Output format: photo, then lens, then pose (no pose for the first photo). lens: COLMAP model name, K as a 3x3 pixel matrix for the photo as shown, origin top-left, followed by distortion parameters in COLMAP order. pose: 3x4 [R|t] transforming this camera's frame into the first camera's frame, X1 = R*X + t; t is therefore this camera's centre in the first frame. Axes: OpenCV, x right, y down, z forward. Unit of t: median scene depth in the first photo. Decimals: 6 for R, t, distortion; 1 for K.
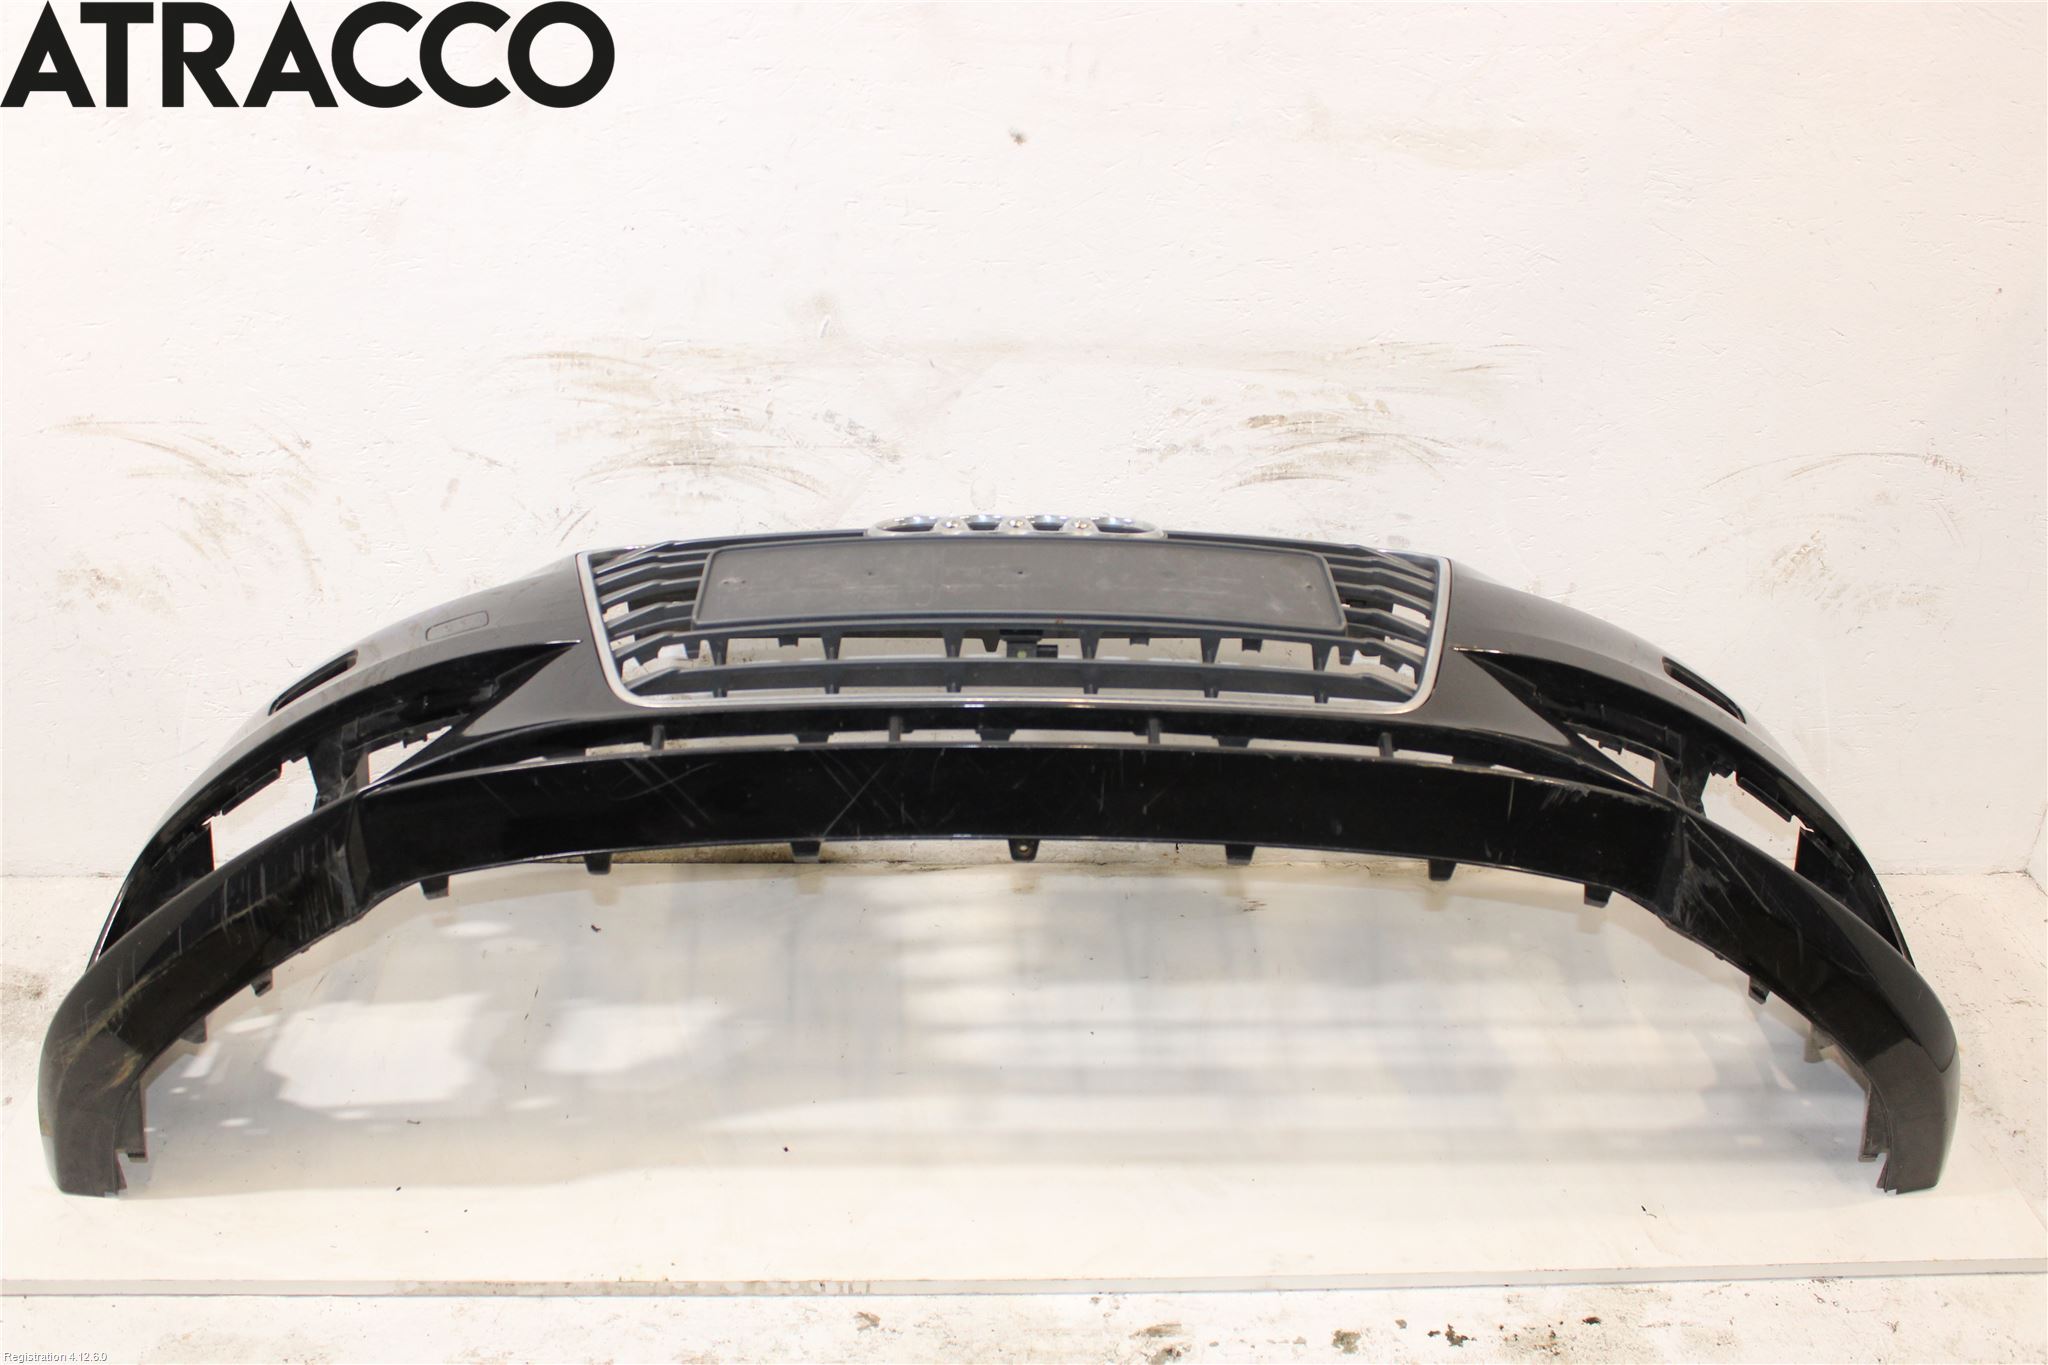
lens RADIAL K [[2004.9, 0, 1024.0], [0, 2004.9, 682.5], [0, 0, 1]] dist [-0.147948, 0.179123]
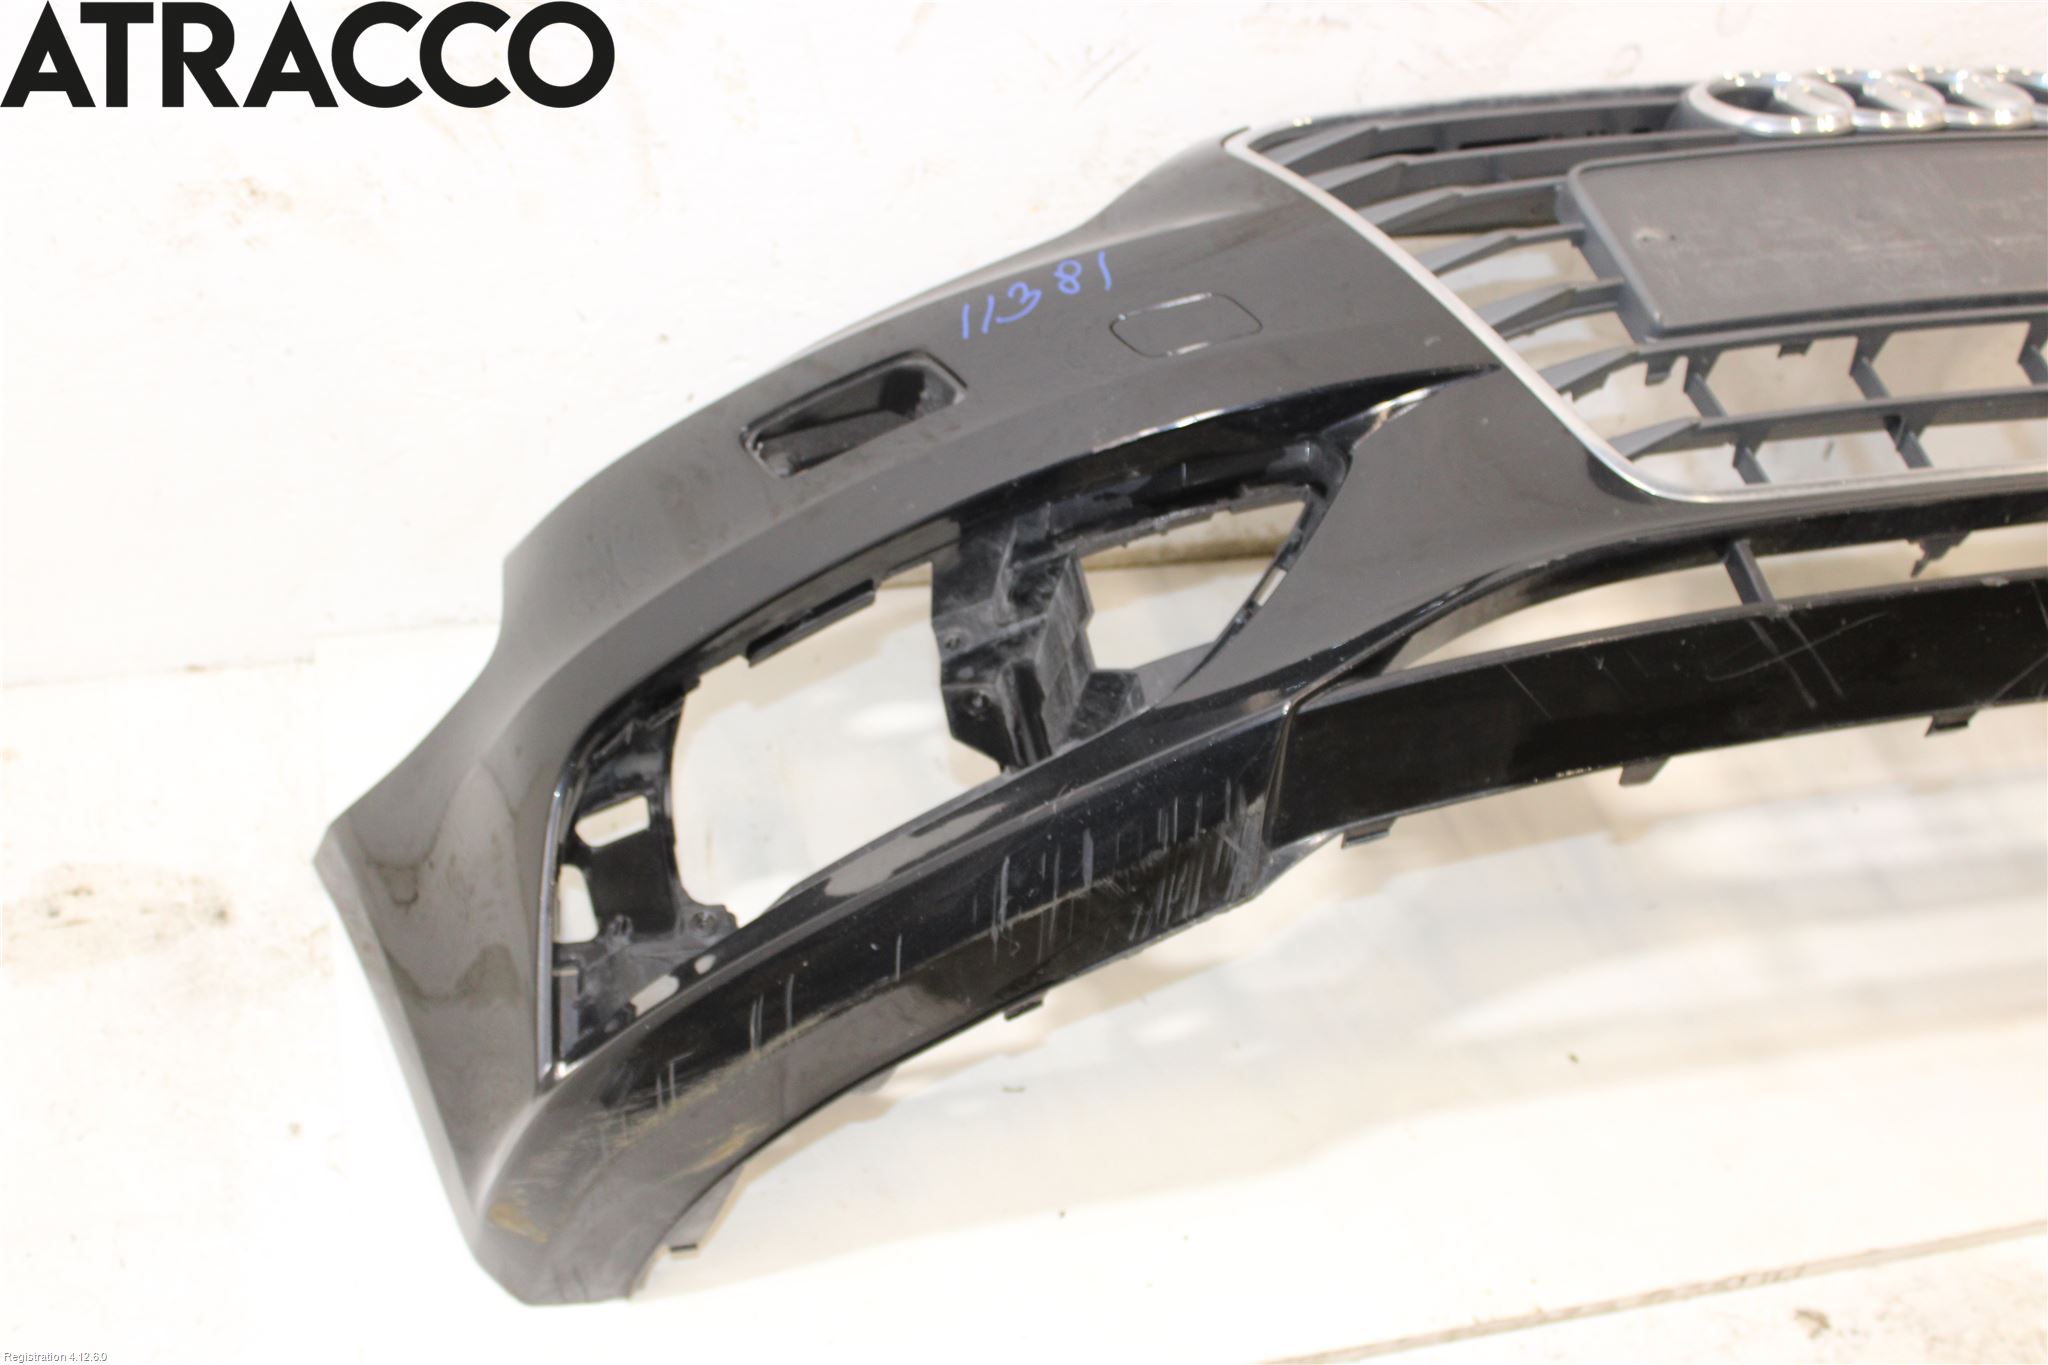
lens RADIAL K [[2451.4, 0, 1024.0], [0, 2451.4, 682.5], [0, 0, 1]] dist [-0.091728, 0.027738]
pose [[0.971438, -0.081440, 0.222881, -0.500099], [0.013952, 0.957239, 0.288962, -0.135125], [-0.236883, -0.277599, 0.931035, 0.327147]]
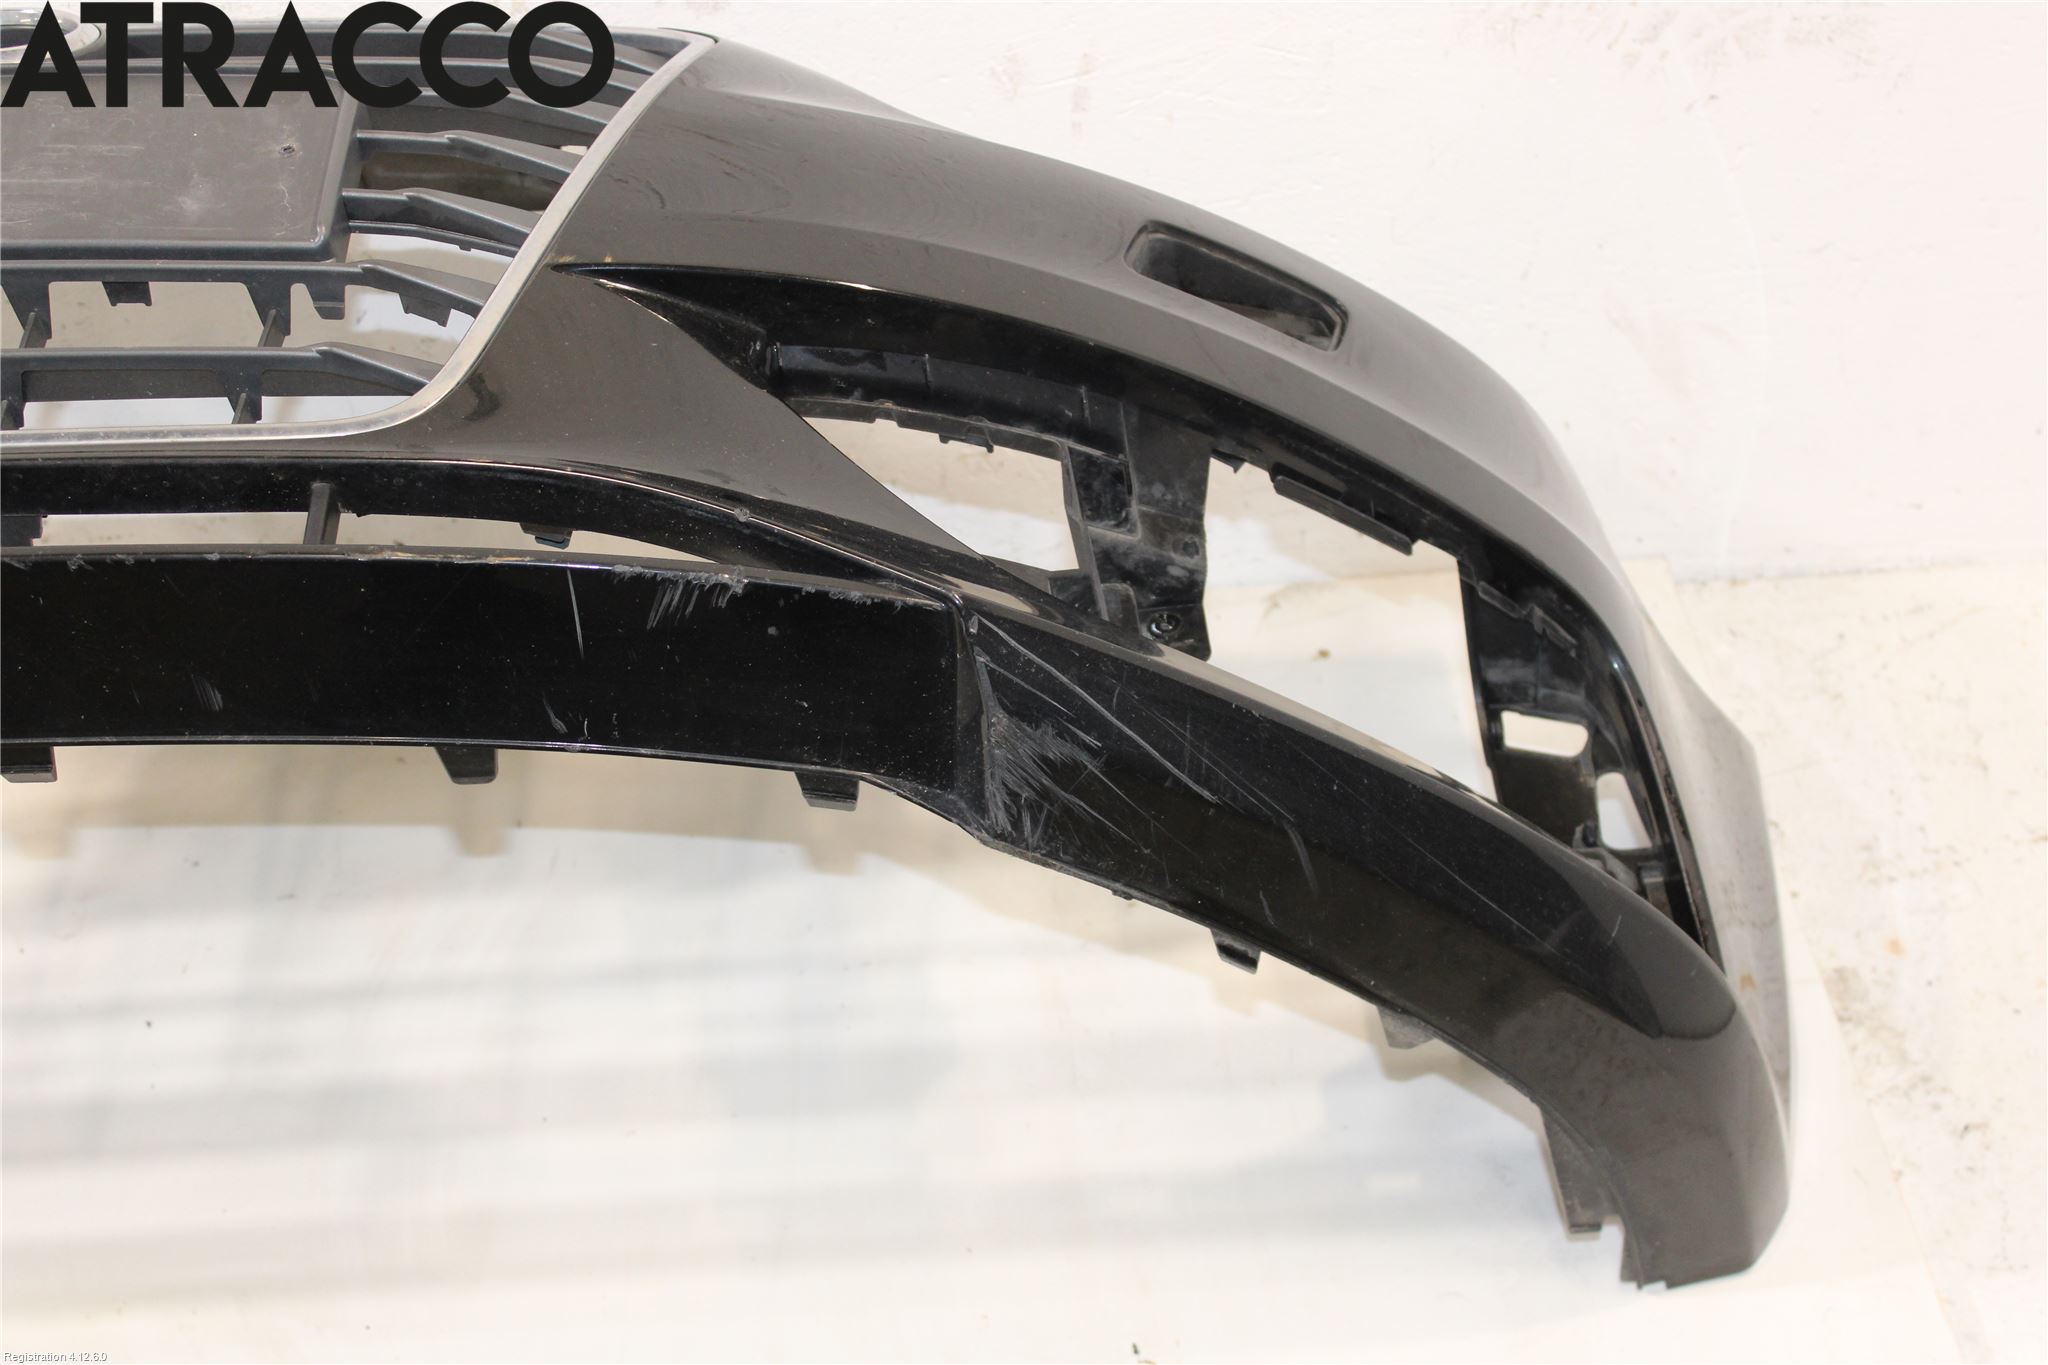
lens RADIAL K [[3206.0, 0, 1060.1], [0, 3206.0, 686.0], [0, 0, 1]] dist [-0.011623, 0.035819]
pose [[0.997273, -0.068347, -0.027860, 0.339986], [0.072156, 0.982227, 0.173275, -0.041719], [0.015522, -0.174813, 0.984479, 0.232927]]
